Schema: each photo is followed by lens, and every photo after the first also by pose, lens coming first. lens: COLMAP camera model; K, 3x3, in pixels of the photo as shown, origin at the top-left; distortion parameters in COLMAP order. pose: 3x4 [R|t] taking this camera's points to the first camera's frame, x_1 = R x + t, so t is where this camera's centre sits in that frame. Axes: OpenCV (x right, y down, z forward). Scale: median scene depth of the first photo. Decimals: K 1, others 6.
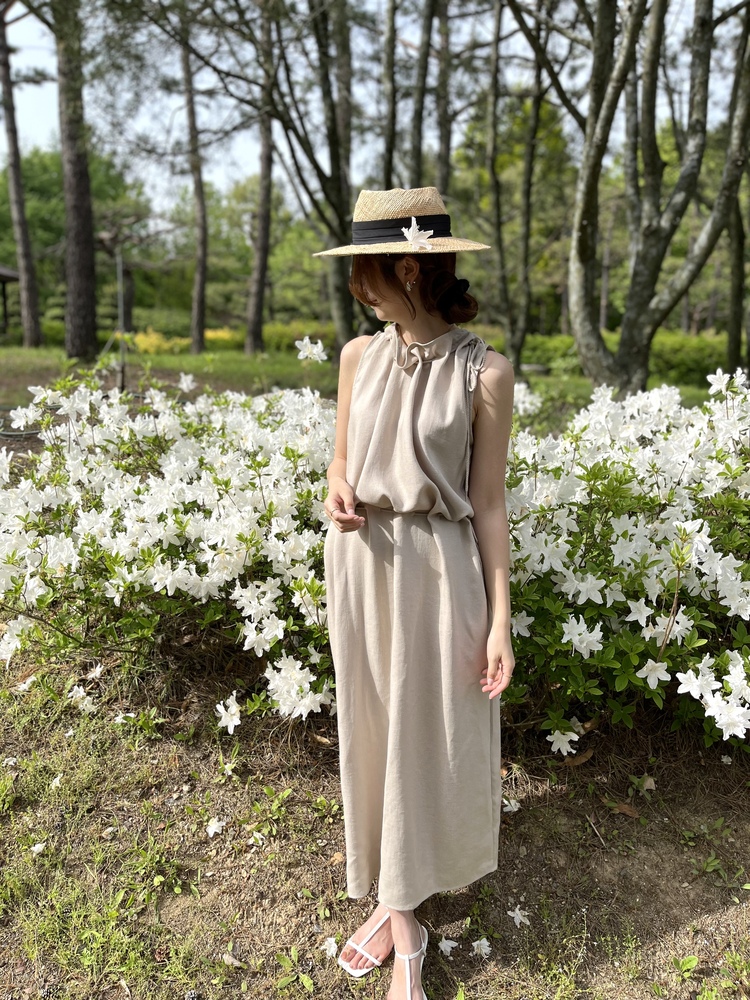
lens RADIAL K [[796.5, 0, 375.0], [0, 796.5, 500.0], [0, 0, 1]] dist [0.086579, -0.119298]
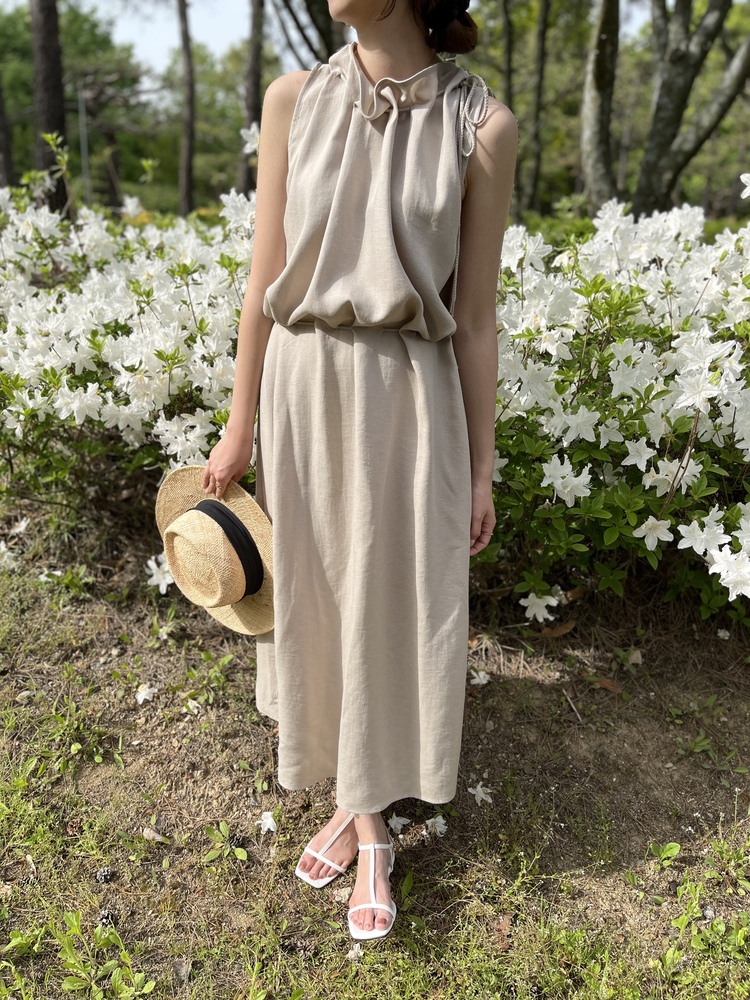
lens RADIAL K [[813.0, 0, 375.0], [0, 813.0, 500.0], [0, 0, 1]] dist [0.036248, -0.004806]
pose [[0.999733, 0.022361, 0.005788, 0.046471], [-0.022926, 0.991174, 0.130571, 0.073593], [-0.002818, -0.130669, 0.991422, 0.139821]]
